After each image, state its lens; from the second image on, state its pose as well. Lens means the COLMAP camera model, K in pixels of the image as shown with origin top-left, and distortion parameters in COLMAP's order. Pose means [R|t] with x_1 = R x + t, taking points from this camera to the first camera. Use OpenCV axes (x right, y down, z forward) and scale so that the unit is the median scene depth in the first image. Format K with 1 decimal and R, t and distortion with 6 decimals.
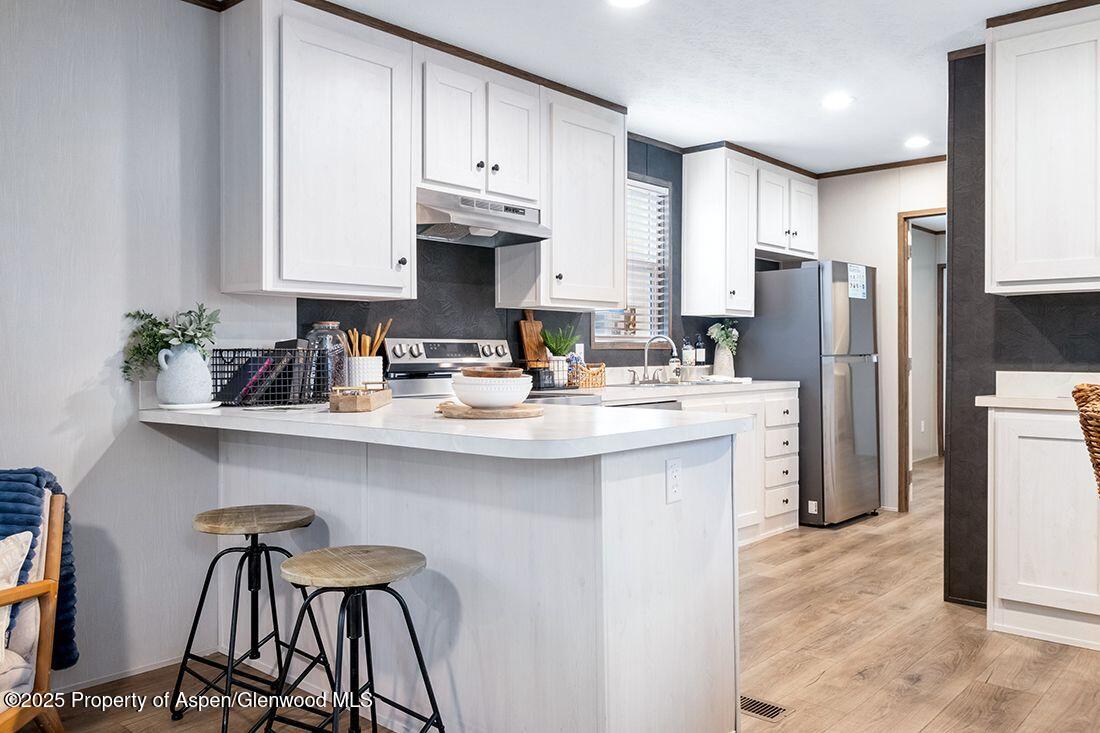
lens RADIAL K [[862.3, 0, 543.3], [0, 862.3, 353.8], [0, 0, 1]] dist [0.002782, 0.000090]
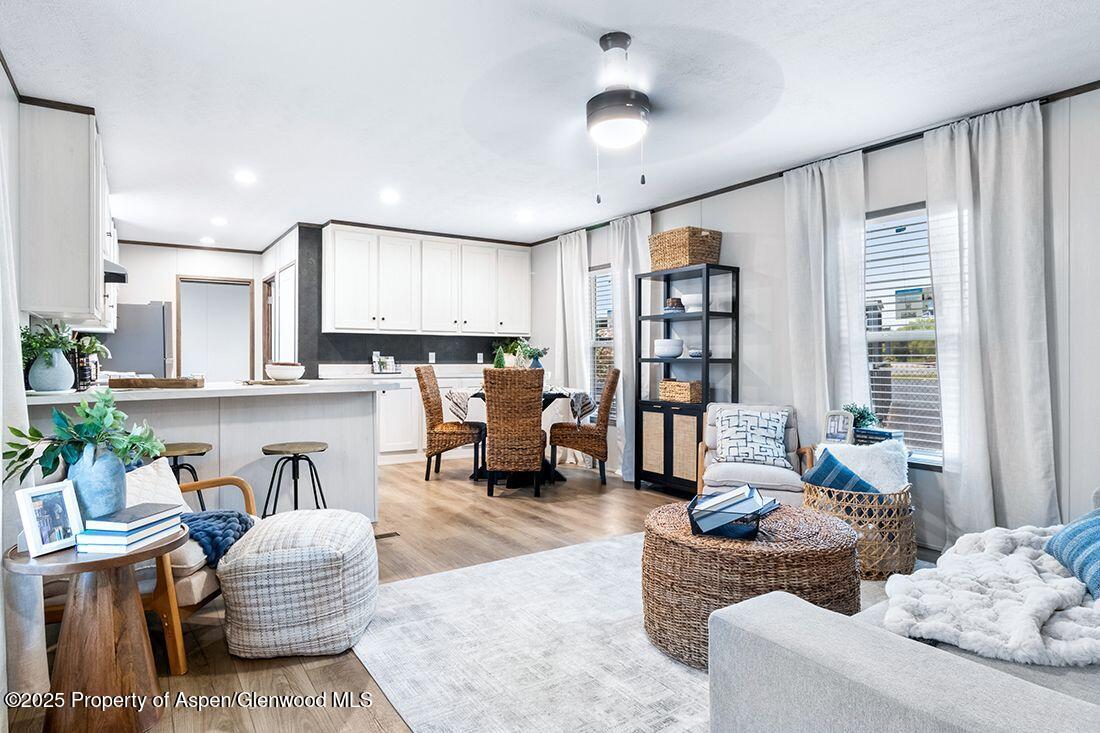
lens RADIAL K [[644.7, 0, 547.5], [0, 644.7, 356.3], [0, 0, 1]] dist [0.001541, 0.000113]
pose [[0.257767, 0.001801, 0.966205, -0.722837], [0.000494, 0.999998, -0.001996, 0.001462], [-0.966207, 0.000992, 0.257766, -0.041989]]
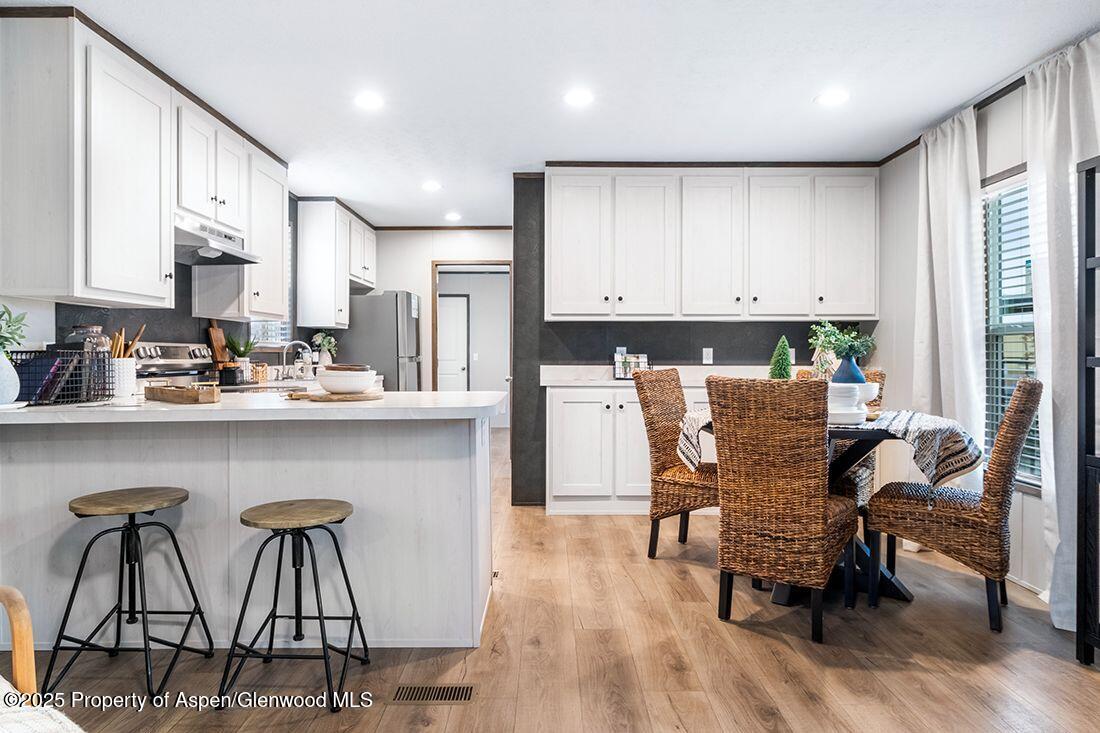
lens RADIAL K [[693.6, 0, 548.6], [0, 693.6, 357.2], [0, 0, 1]] dist [0.002097, -0.000500]
pose [[0.743614, -0.002844, 0.668603, -0.271359], [0.002547, 0.999996, 0.001422, 0.001402], [-0.668604, 0.000646, 0.743618, -0.023207]]
